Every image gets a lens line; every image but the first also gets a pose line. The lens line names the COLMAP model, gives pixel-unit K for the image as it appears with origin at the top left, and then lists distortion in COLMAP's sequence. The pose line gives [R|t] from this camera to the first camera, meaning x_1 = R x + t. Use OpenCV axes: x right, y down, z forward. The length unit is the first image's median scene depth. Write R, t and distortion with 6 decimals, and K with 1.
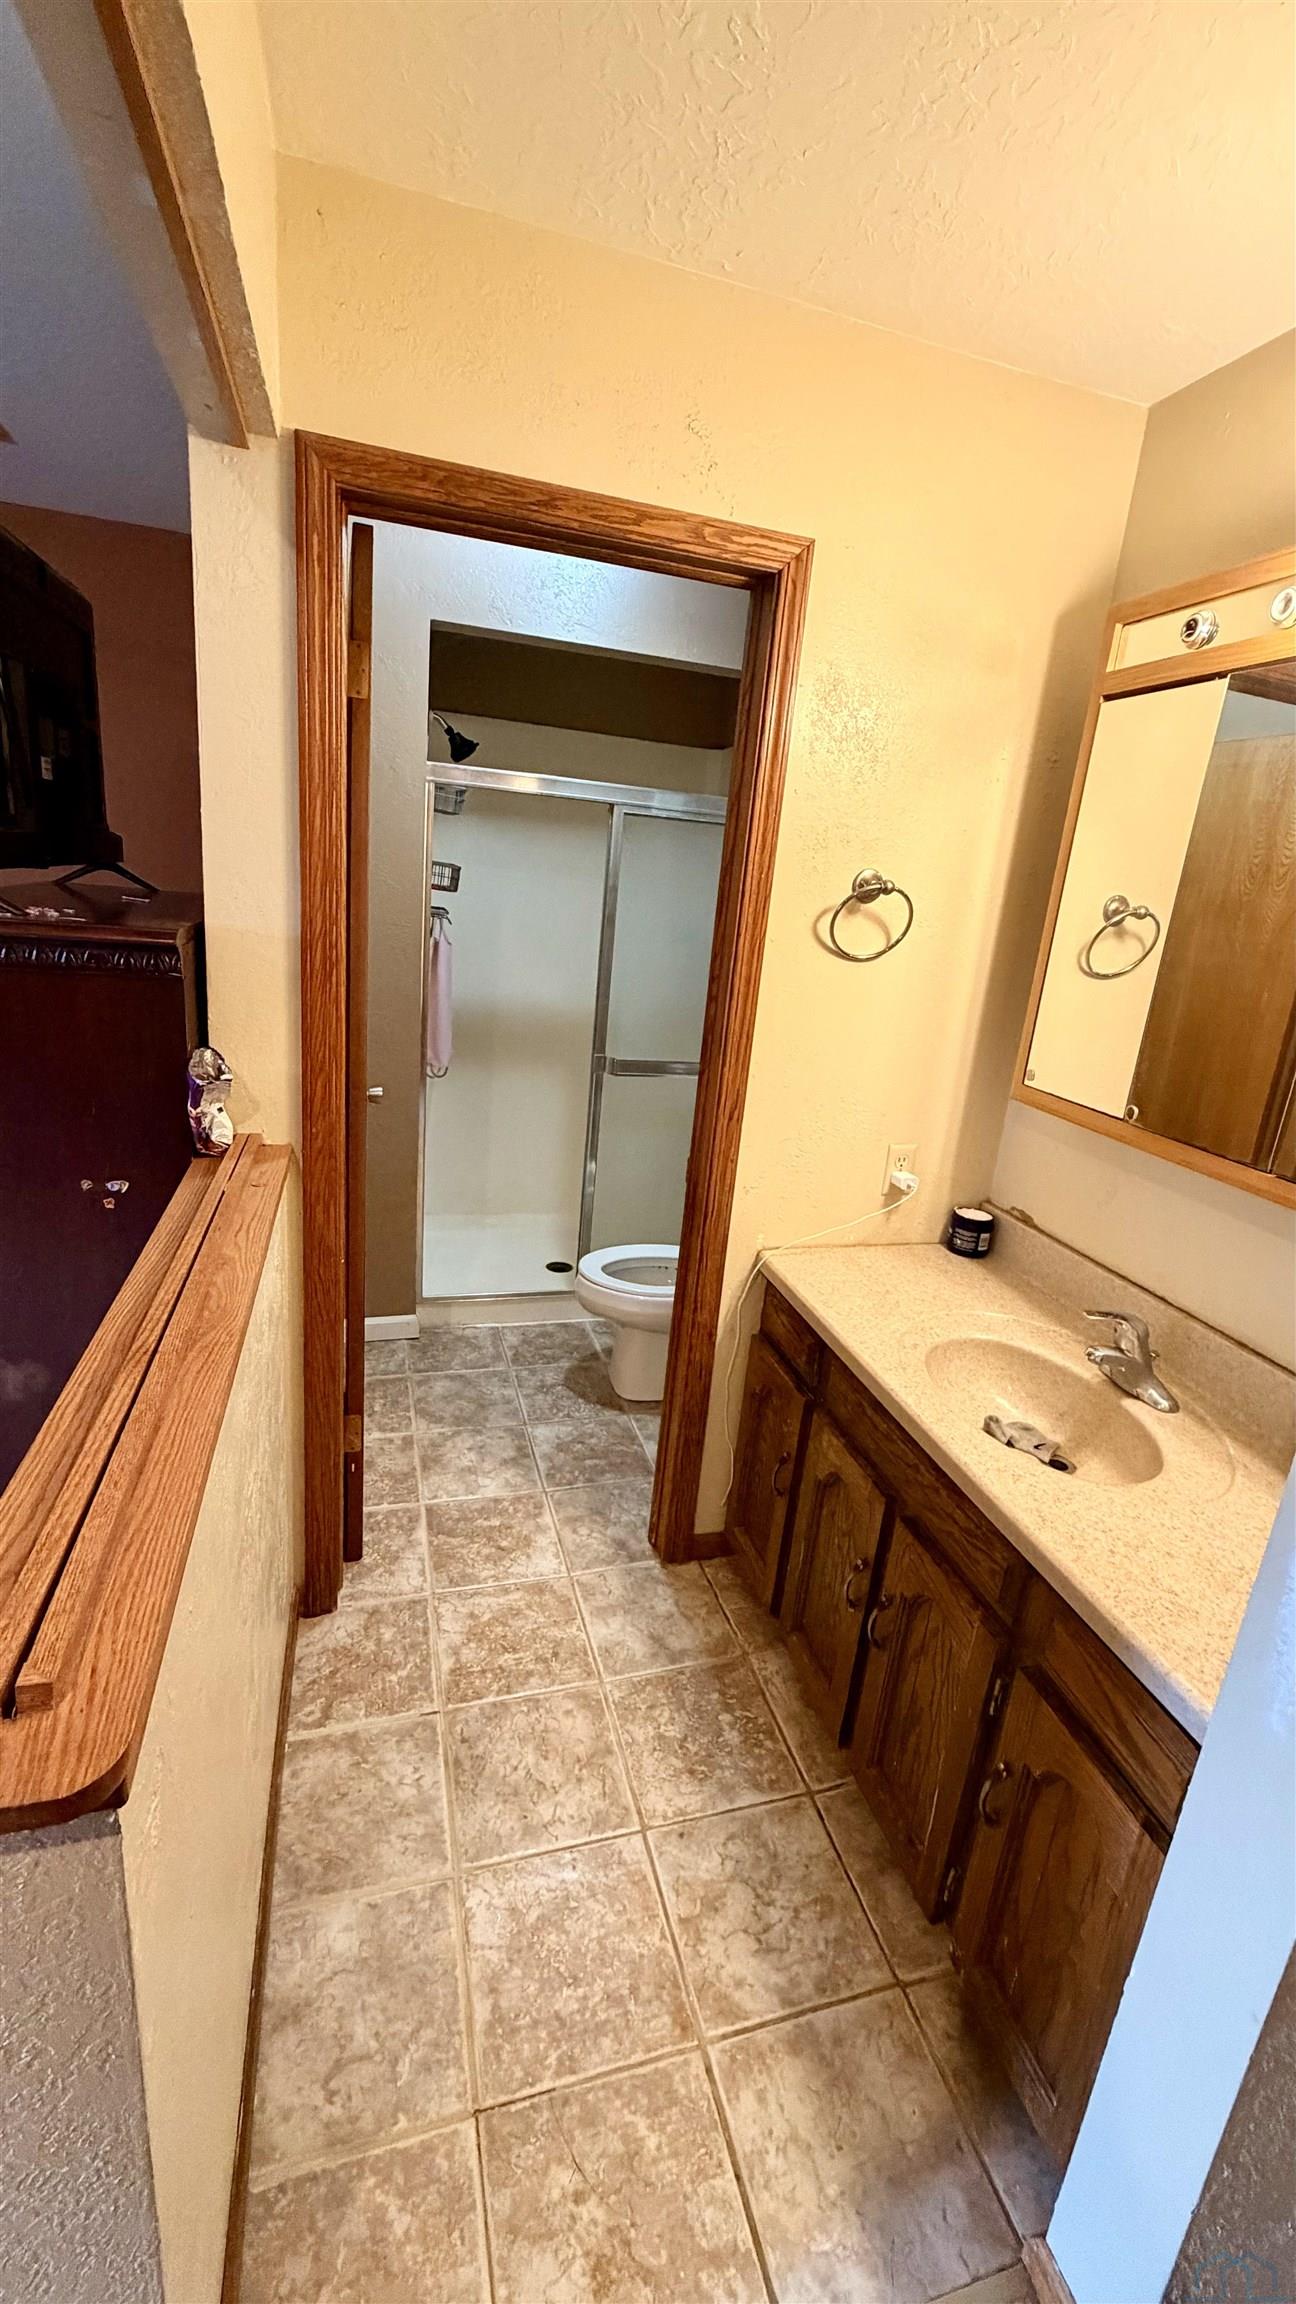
lens RADIAL K [[939.2, 0, 654.8], [0, 939.2, 1150.0], [0, 0, 1]] dist [-0.002304, 0.000219]
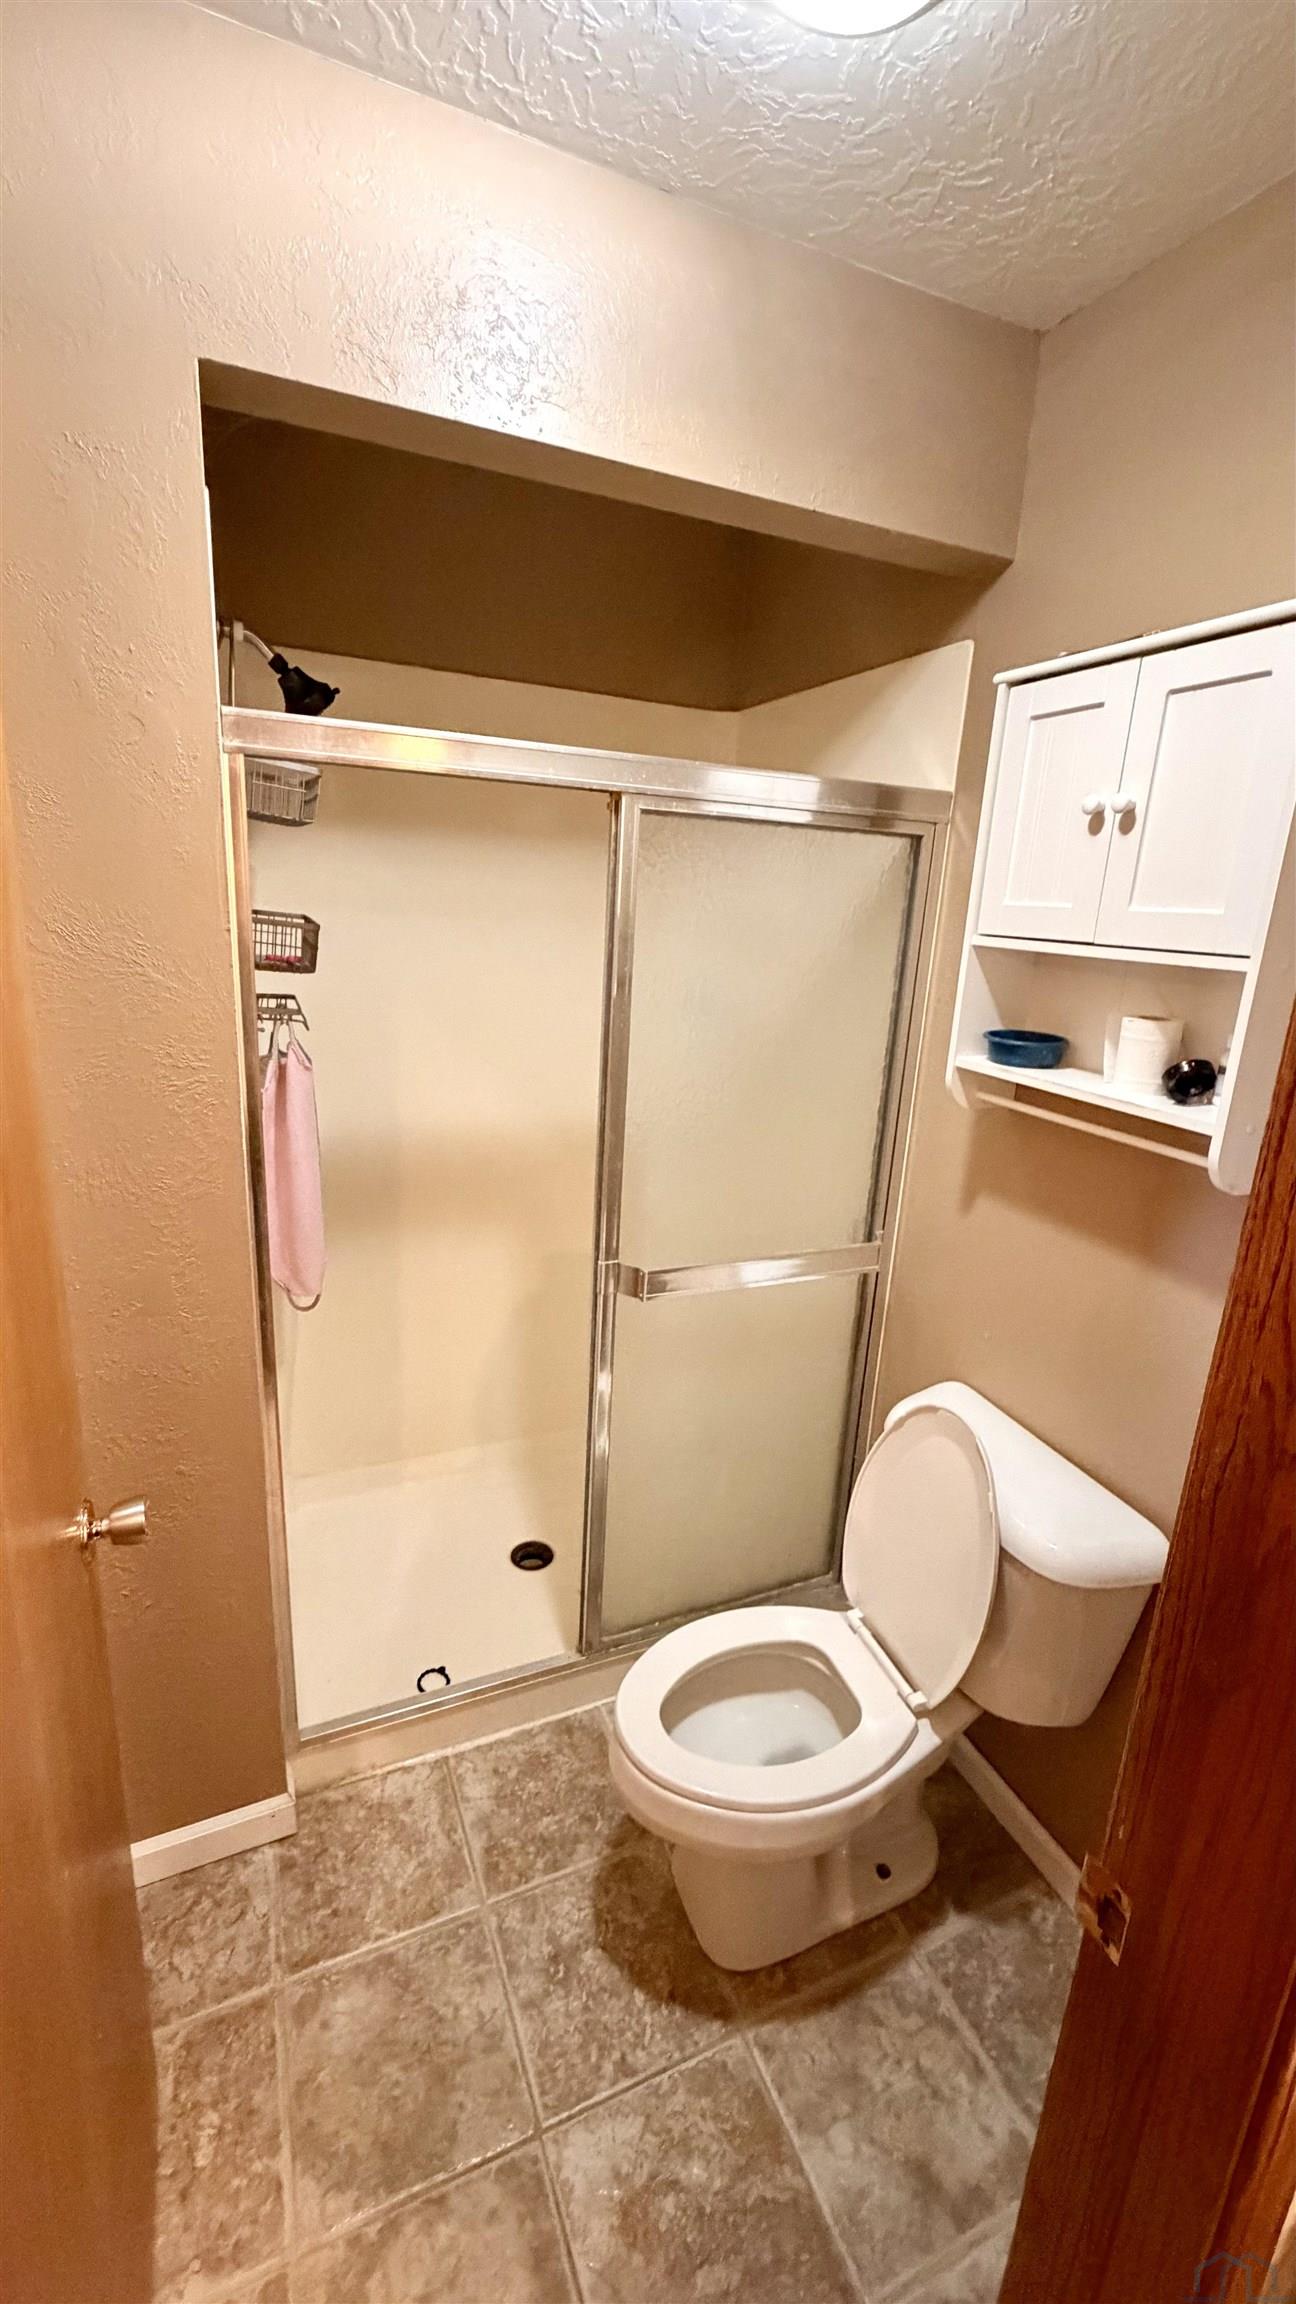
lens RADIAL K [[939.2, 0, 648.0], [0, 939.2, 1146.0], [0, 0, 1]] dist [-0.002304, 0.000219]
pose [[0.992541, -0.068608, 0.100770, -0.090465], [0.070192, 0.997458, -0.012252, -0.166969], [-0.099673, 0.019234, 0.994834, 0.486131]]
